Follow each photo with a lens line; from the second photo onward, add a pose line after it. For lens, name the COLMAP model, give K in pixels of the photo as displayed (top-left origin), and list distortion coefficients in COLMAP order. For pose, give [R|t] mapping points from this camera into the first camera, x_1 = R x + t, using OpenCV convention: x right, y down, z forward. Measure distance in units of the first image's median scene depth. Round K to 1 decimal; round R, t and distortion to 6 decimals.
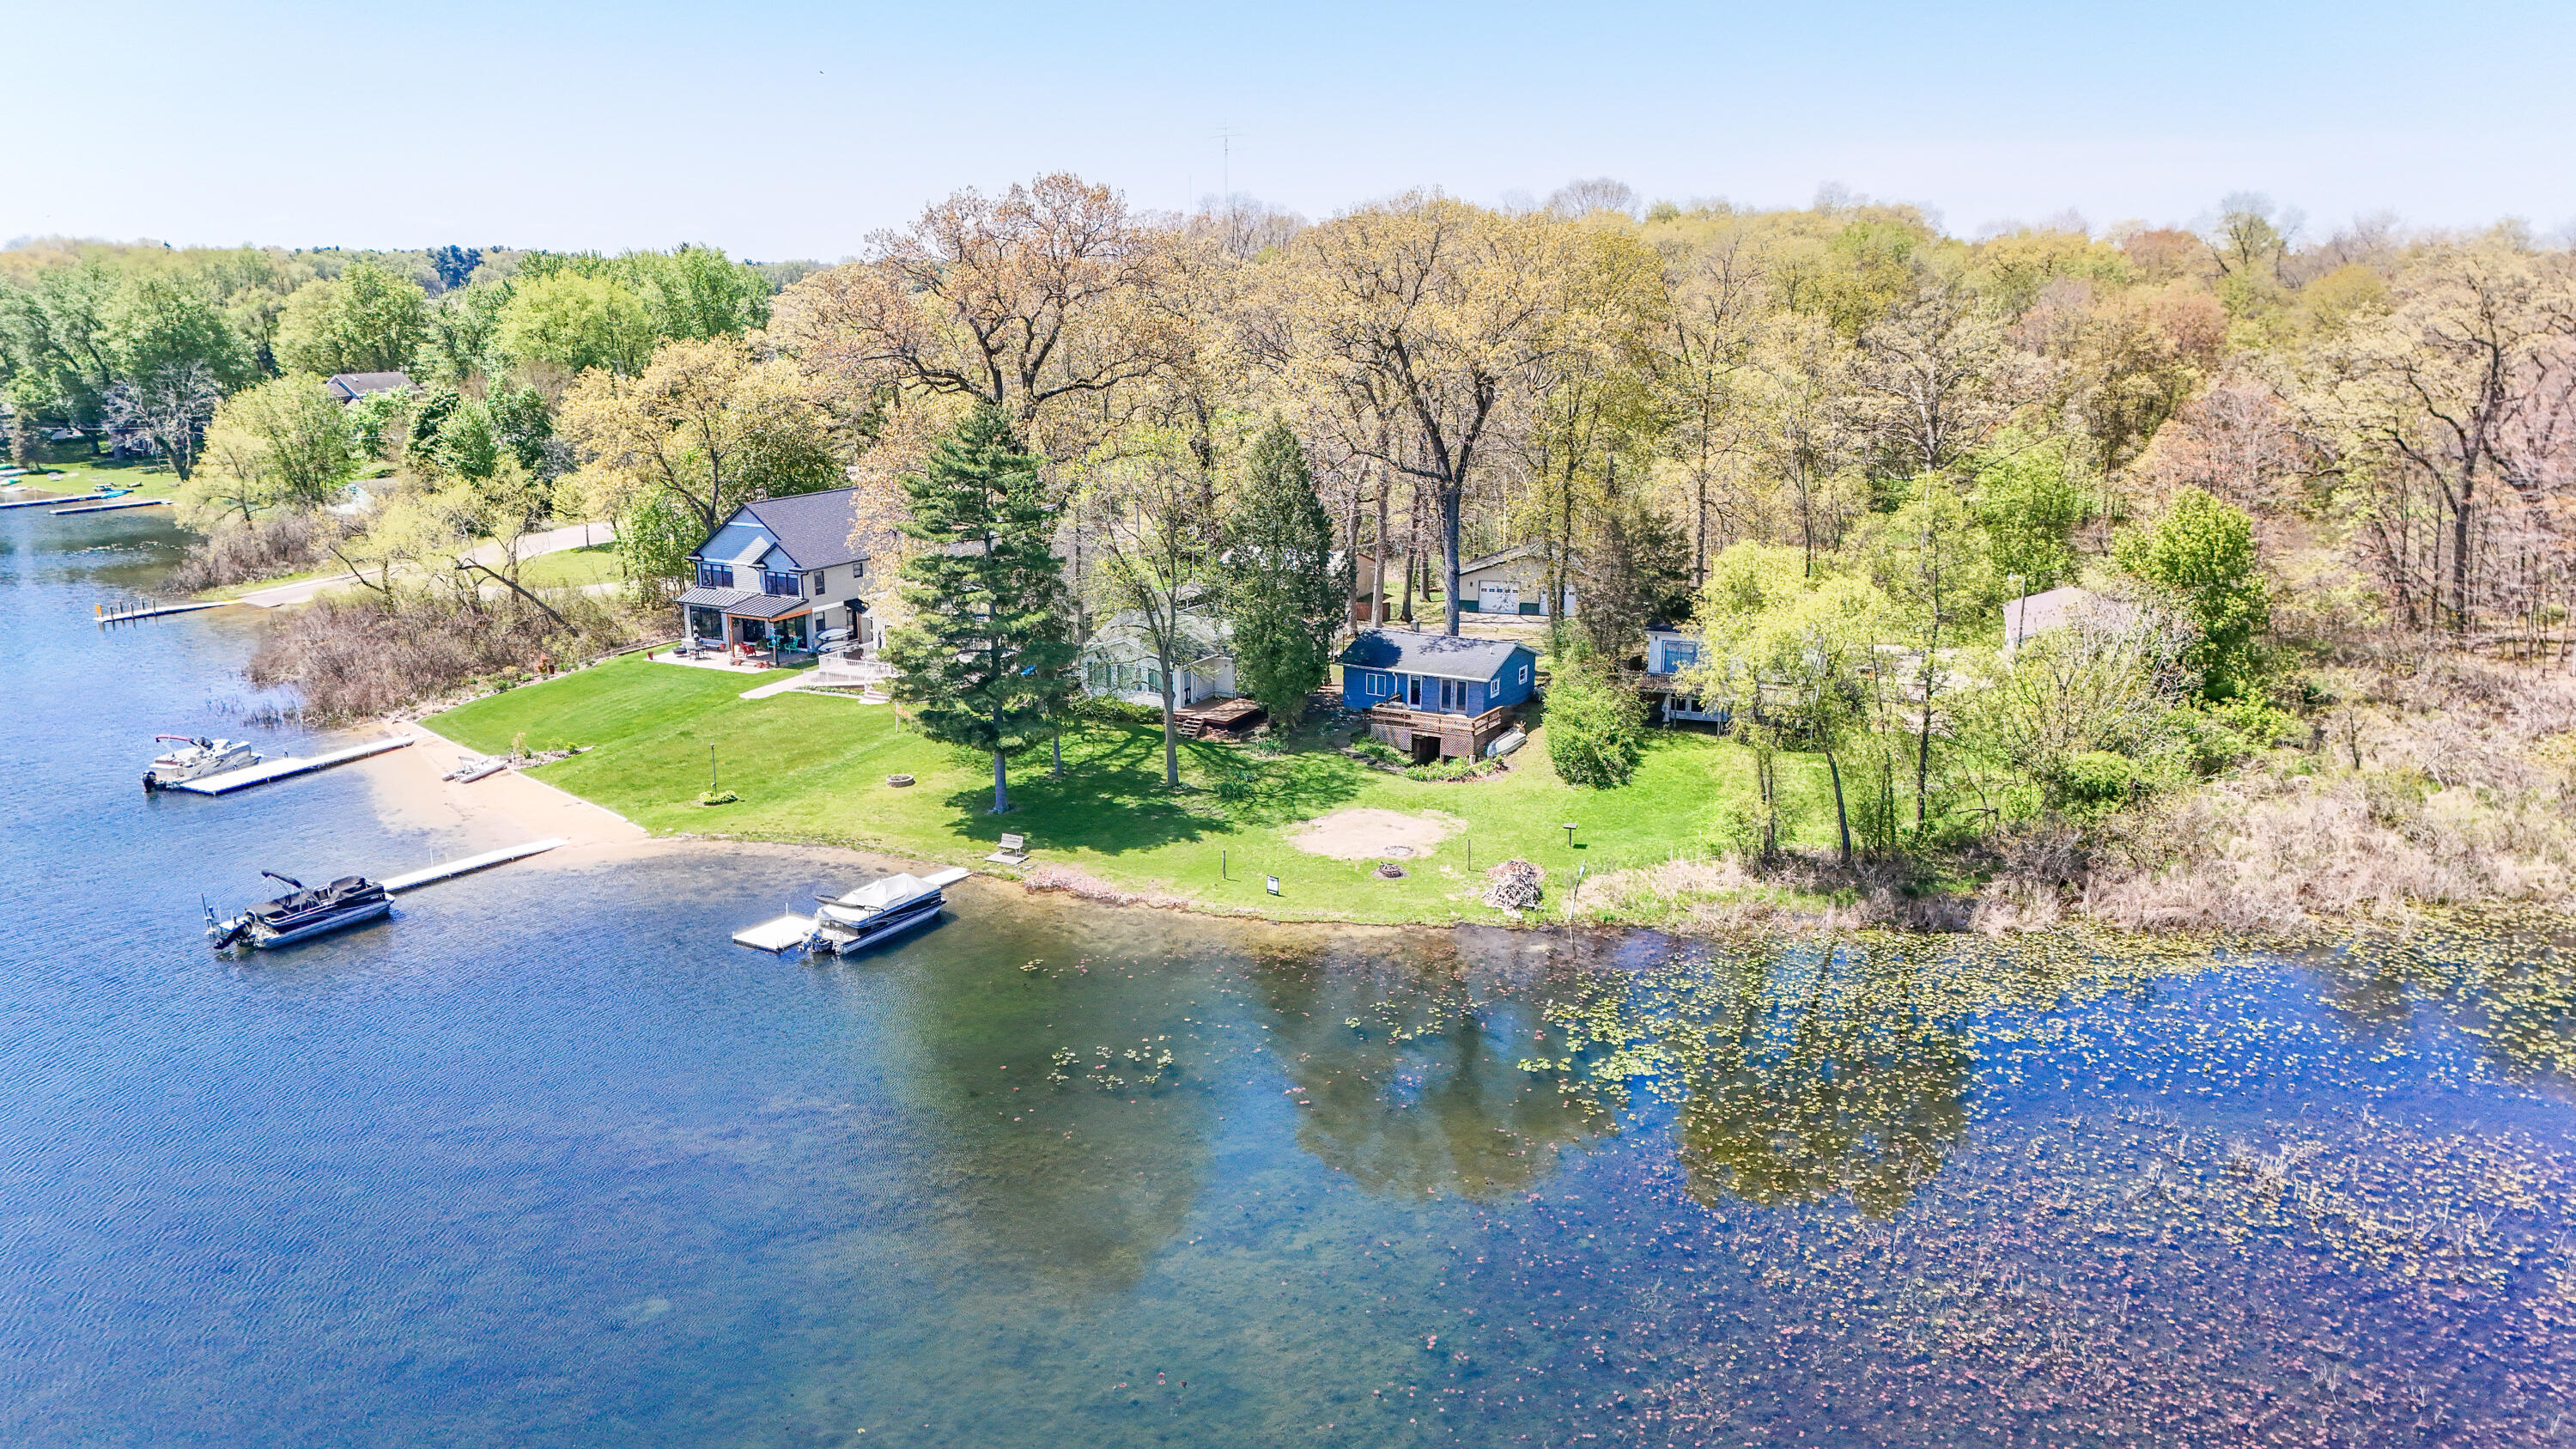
lens RADIAL K [[1878.7, 0, 1293.3], [0, 1878.7, 721.0], [0, 0, 1]] dist [0.091518, -0.084409]
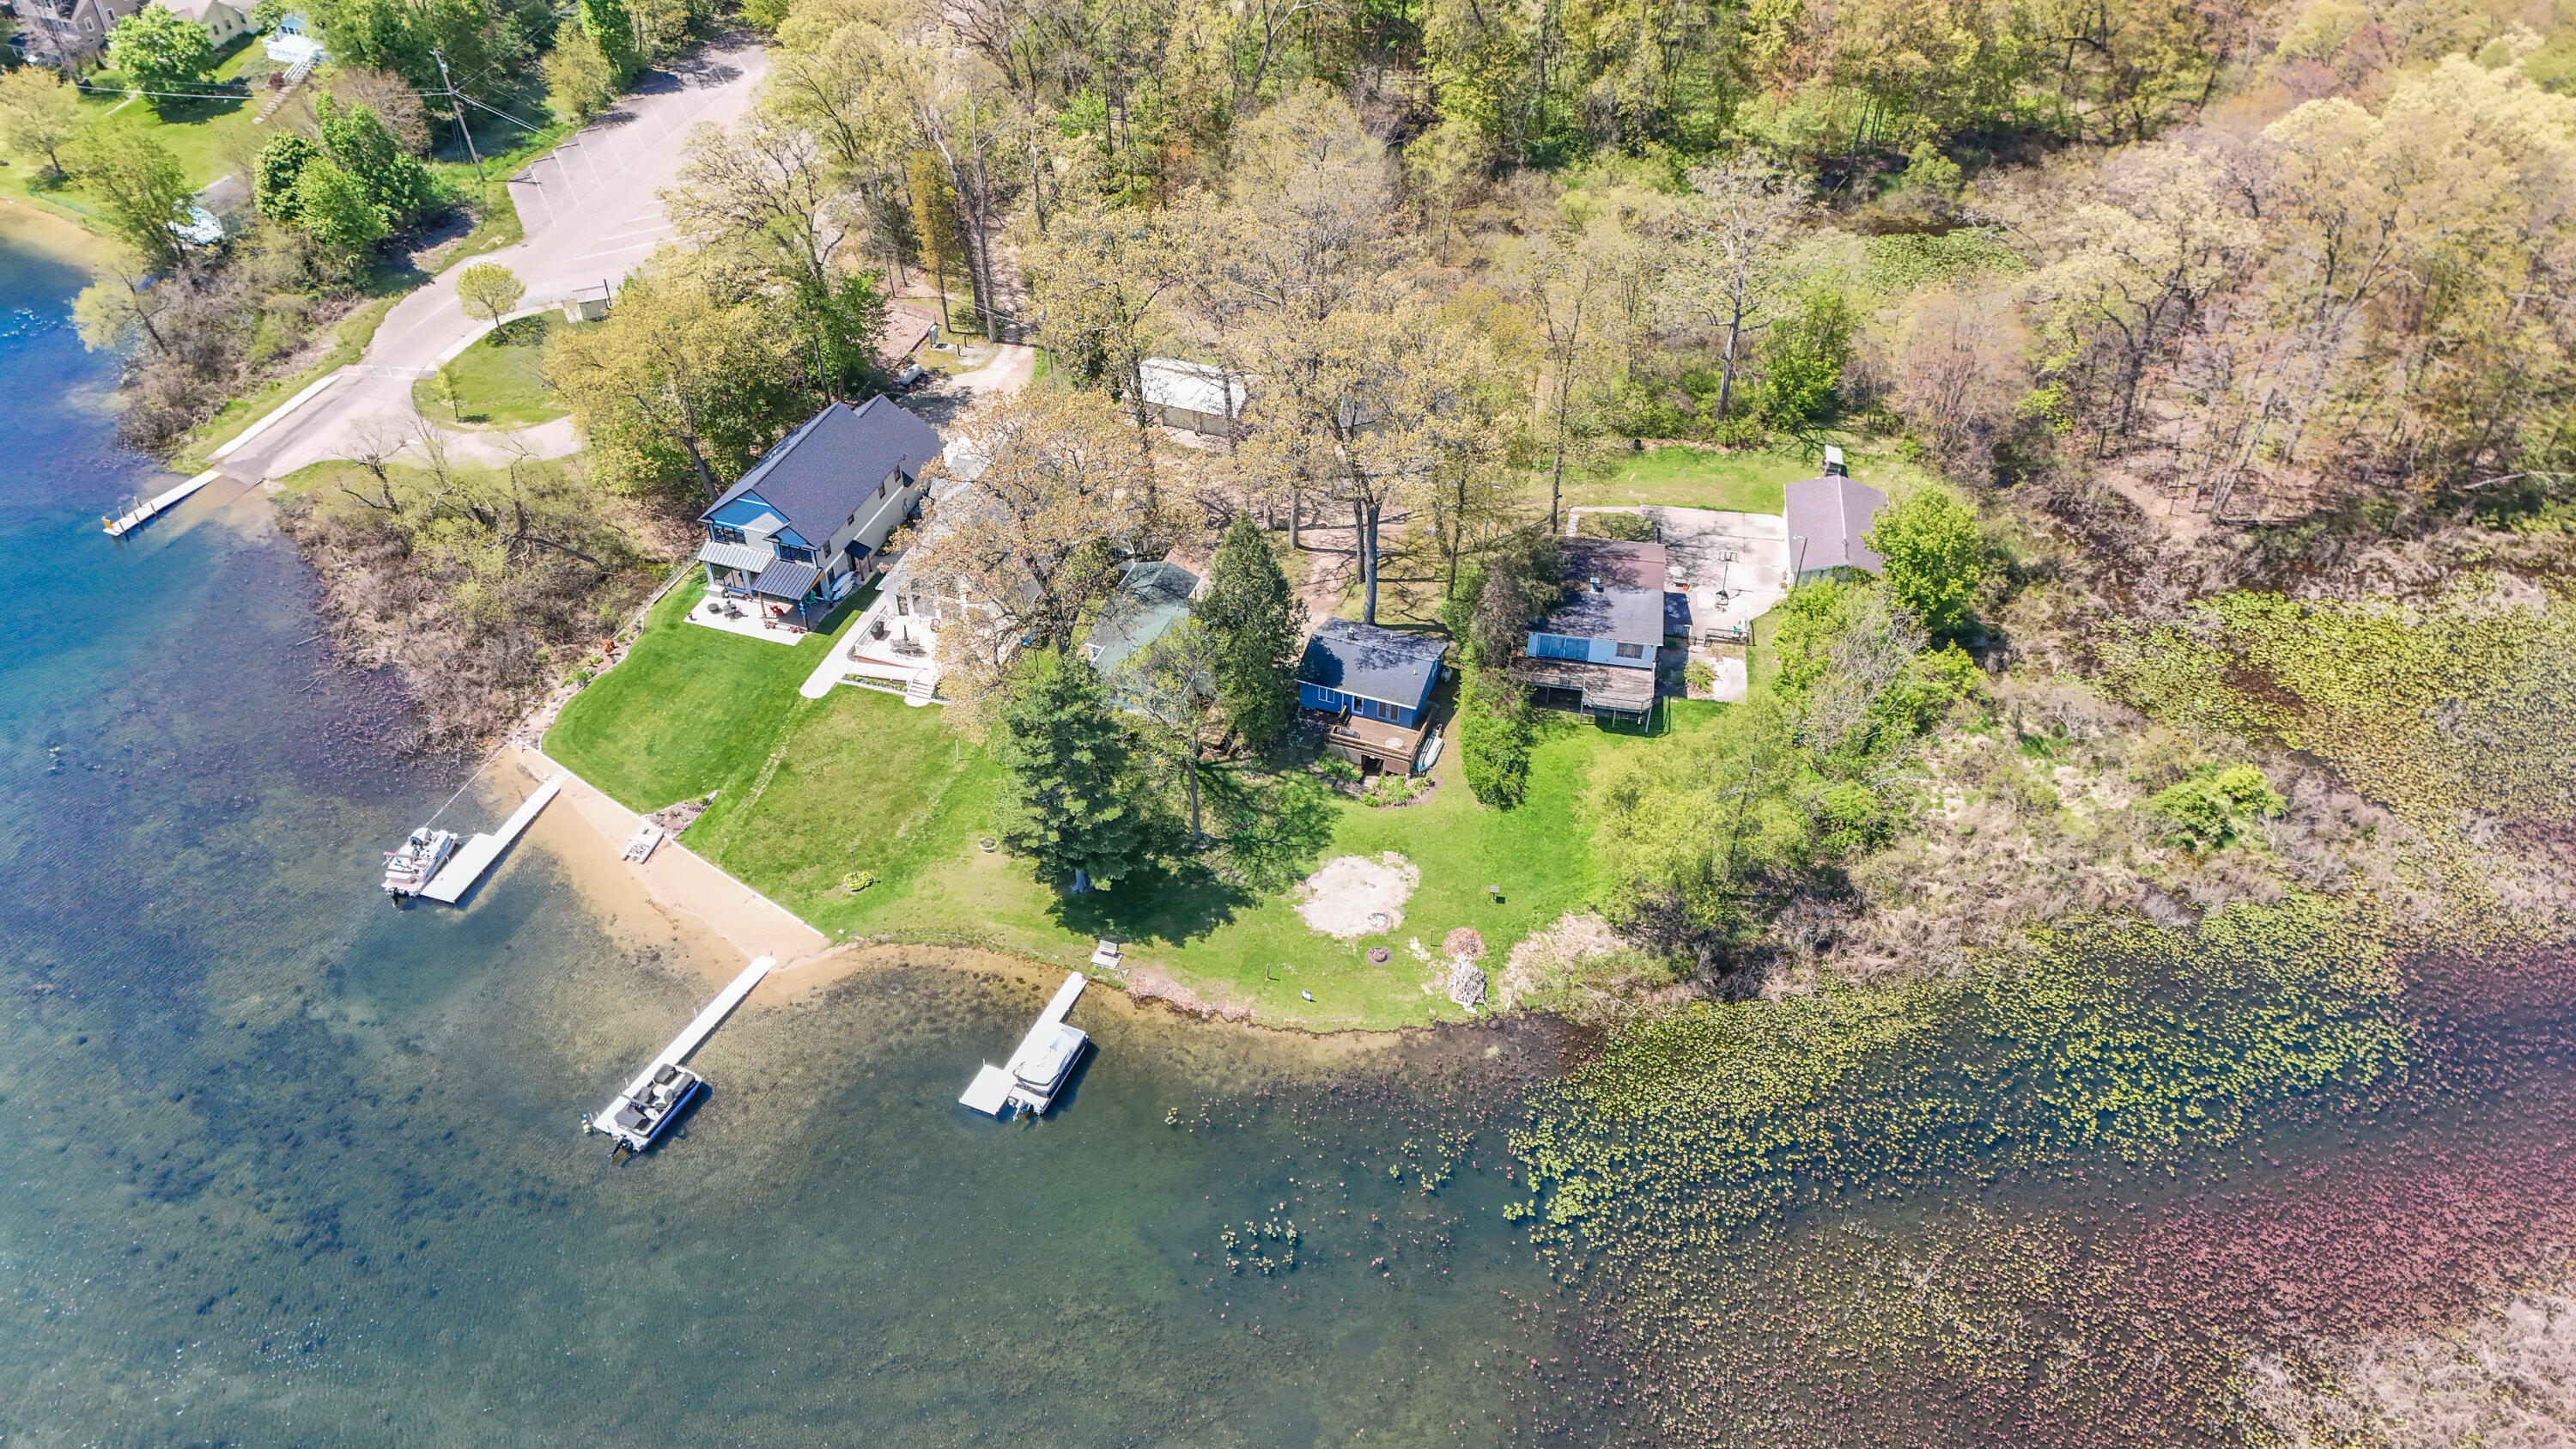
lens RADIAL K [[1882.3, 0, 1293.4], [0, 1882.3, 726.5], [0, 0, 1]] dist [0.091424, -0.087429]
pose [[0.988335, -0.092982, 0.120618, -0.159415], [0.029565, 0.894065, 0.446960, -0.674947], [-0.149399, -0.438180, 0.886385, -0.186637]]
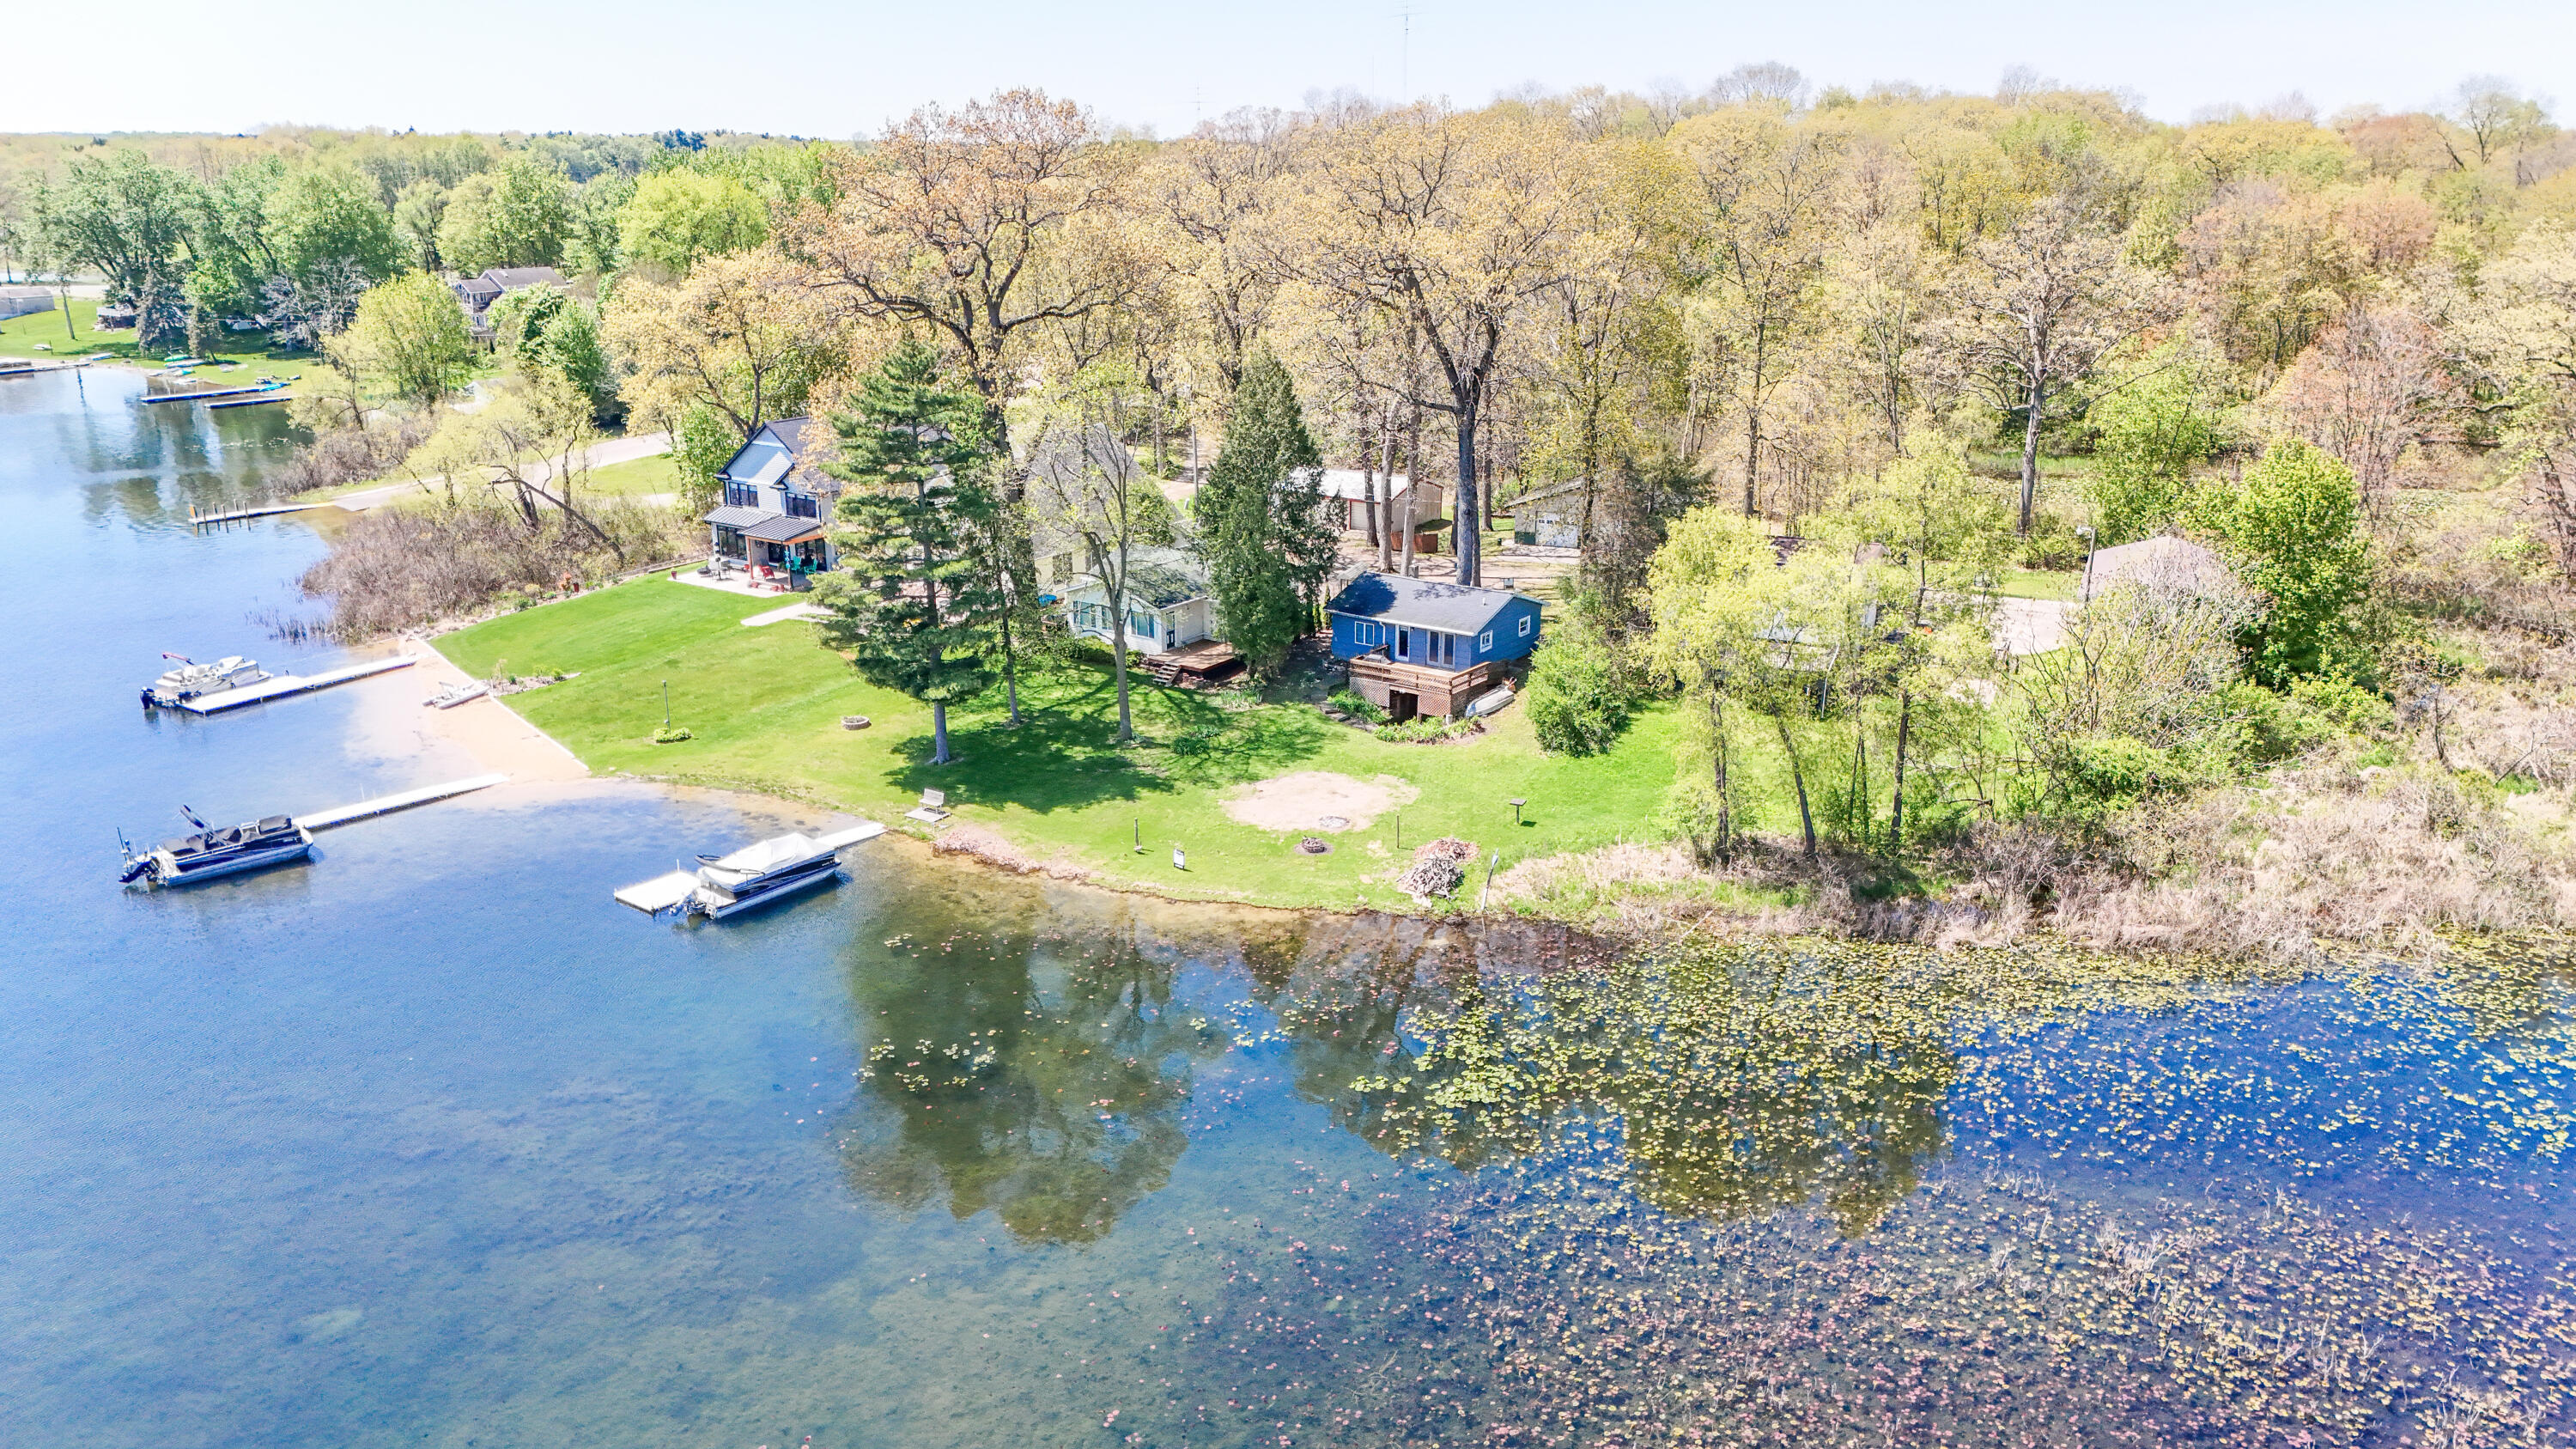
lens RADIAL K [[1882.3, 0, 1293.4], [0, 1882.3, 726.5], [0, 0, 1]] dist [0.091424, -0.087429]
pose [[0.993241, 0.032515, -0.111425, 0.134148], [-0.025560, 0.997668, 0.063292, -0.036599], [0.113223, -0.060016, 0.991755, 0.059404]]
